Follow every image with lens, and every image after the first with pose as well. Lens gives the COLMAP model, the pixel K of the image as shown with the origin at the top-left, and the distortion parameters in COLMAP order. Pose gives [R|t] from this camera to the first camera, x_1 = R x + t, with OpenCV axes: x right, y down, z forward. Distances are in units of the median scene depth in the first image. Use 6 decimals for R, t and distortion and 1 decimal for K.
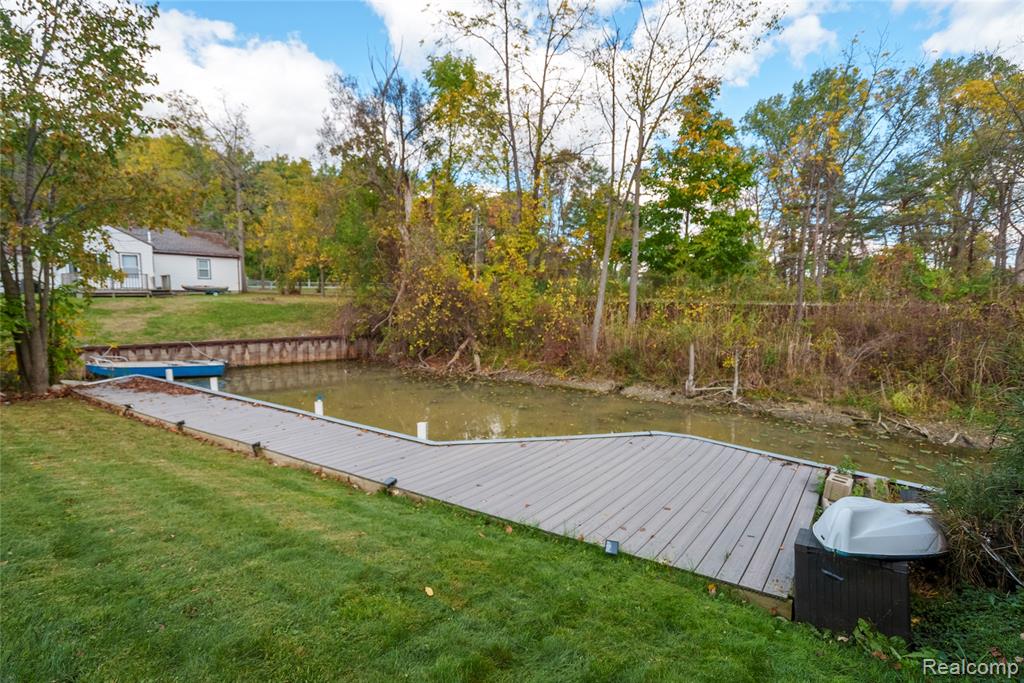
lens RADIAL K [[459.6, 0, 512.0], [0, 459.6, 341.5], [0, 0, 1]] dist [-0.013993, 0.011812]
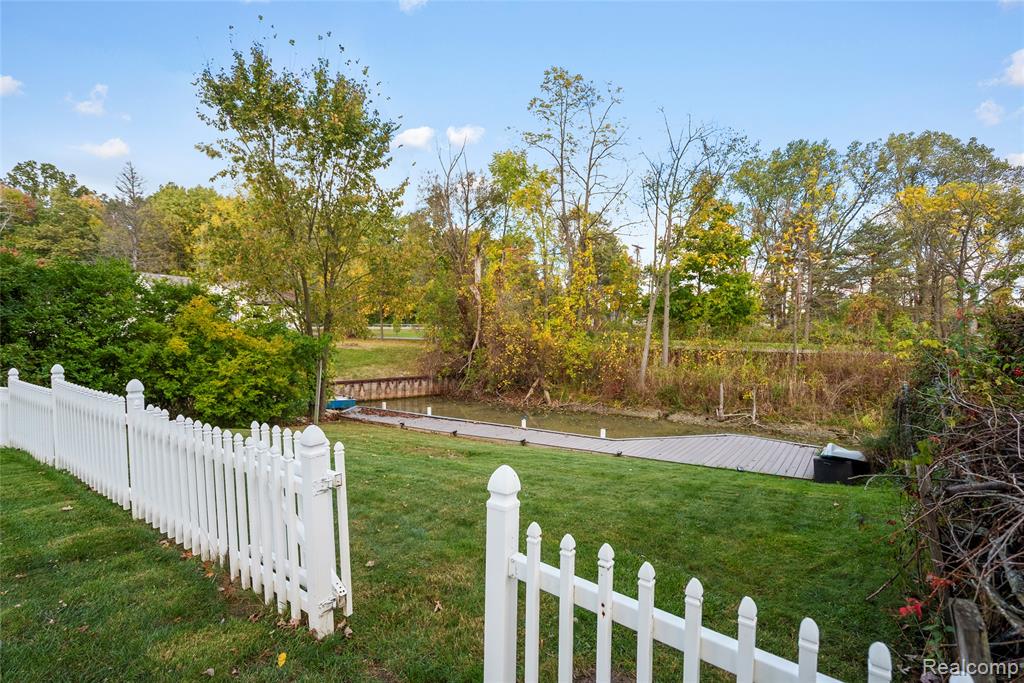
lens RADIAL K [[459.6, 0, 512.0], [0, 459.6, 341.5], [0, 0, 1]] dist [-0.013993, 0.011812]
pose [[0.999724, -0.001909, 0.023413, -0.205724], [0.003689, 0.997083, -0.076240, -0.011498], [-0.023199, 0.076305, 0.996815, -0.288328]]
